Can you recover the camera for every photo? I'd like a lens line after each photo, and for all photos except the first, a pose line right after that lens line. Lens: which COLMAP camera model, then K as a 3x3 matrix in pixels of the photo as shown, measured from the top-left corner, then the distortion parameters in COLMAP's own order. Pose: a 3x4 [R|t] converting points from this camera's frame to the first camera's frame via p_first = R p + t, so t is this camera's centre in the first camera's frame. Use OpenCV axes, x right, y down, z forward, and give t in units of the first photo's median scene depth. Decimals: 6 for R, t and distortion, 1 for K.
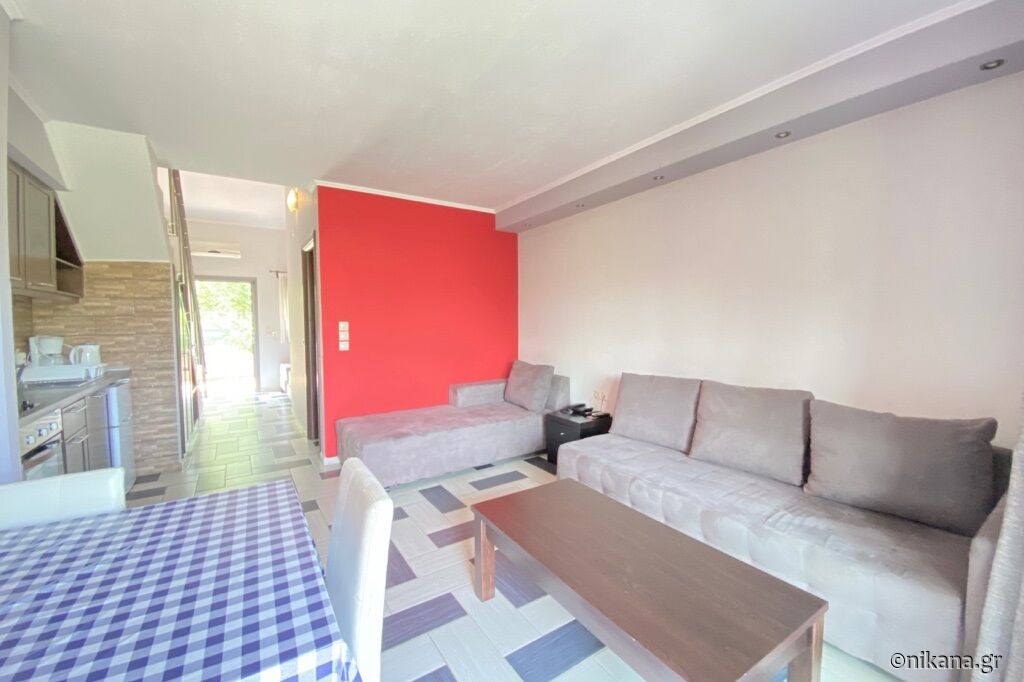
lens RADIAL K [[434.5, 0, 512.0], [0, 434.5, 341.0], [0, 0, 1]] dist [-0.000806, -0.000114]
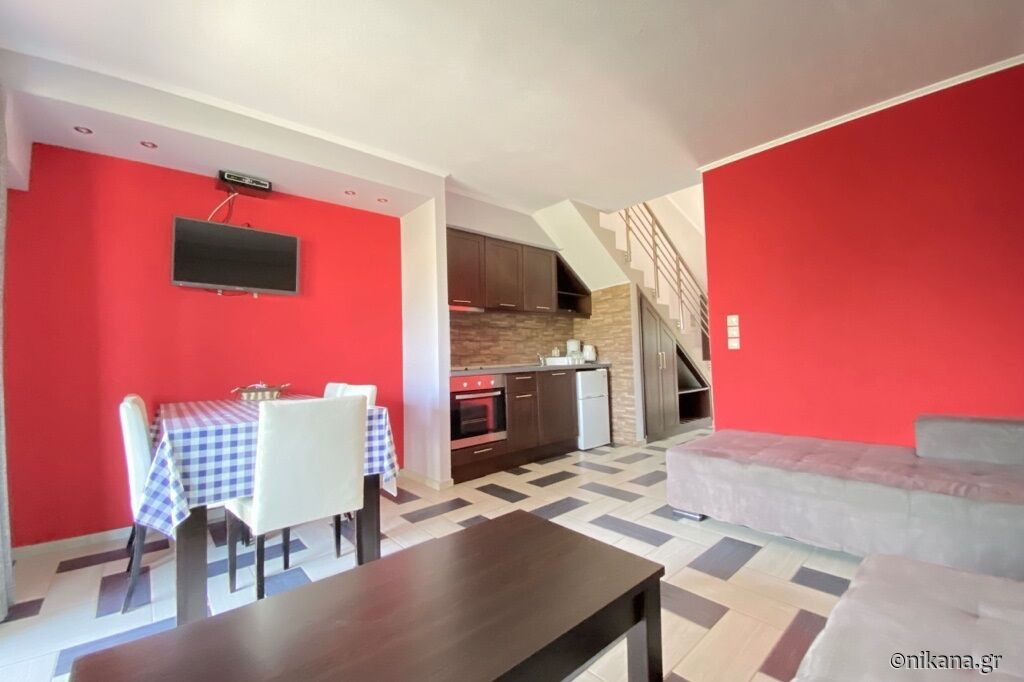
lens RADIAL K [[404.8, 0, 512.0], [0, 404.8, 341.0], [0, 0, 1]] dist [0.000054, 0.000029]
pose [[0.153793, -0.033810, -0.987524, 0.355196], [-0.016423, 0.999189, -0.036767, 0.045577], [0.987967, 0.021873, 0.153113, 0.476851]]
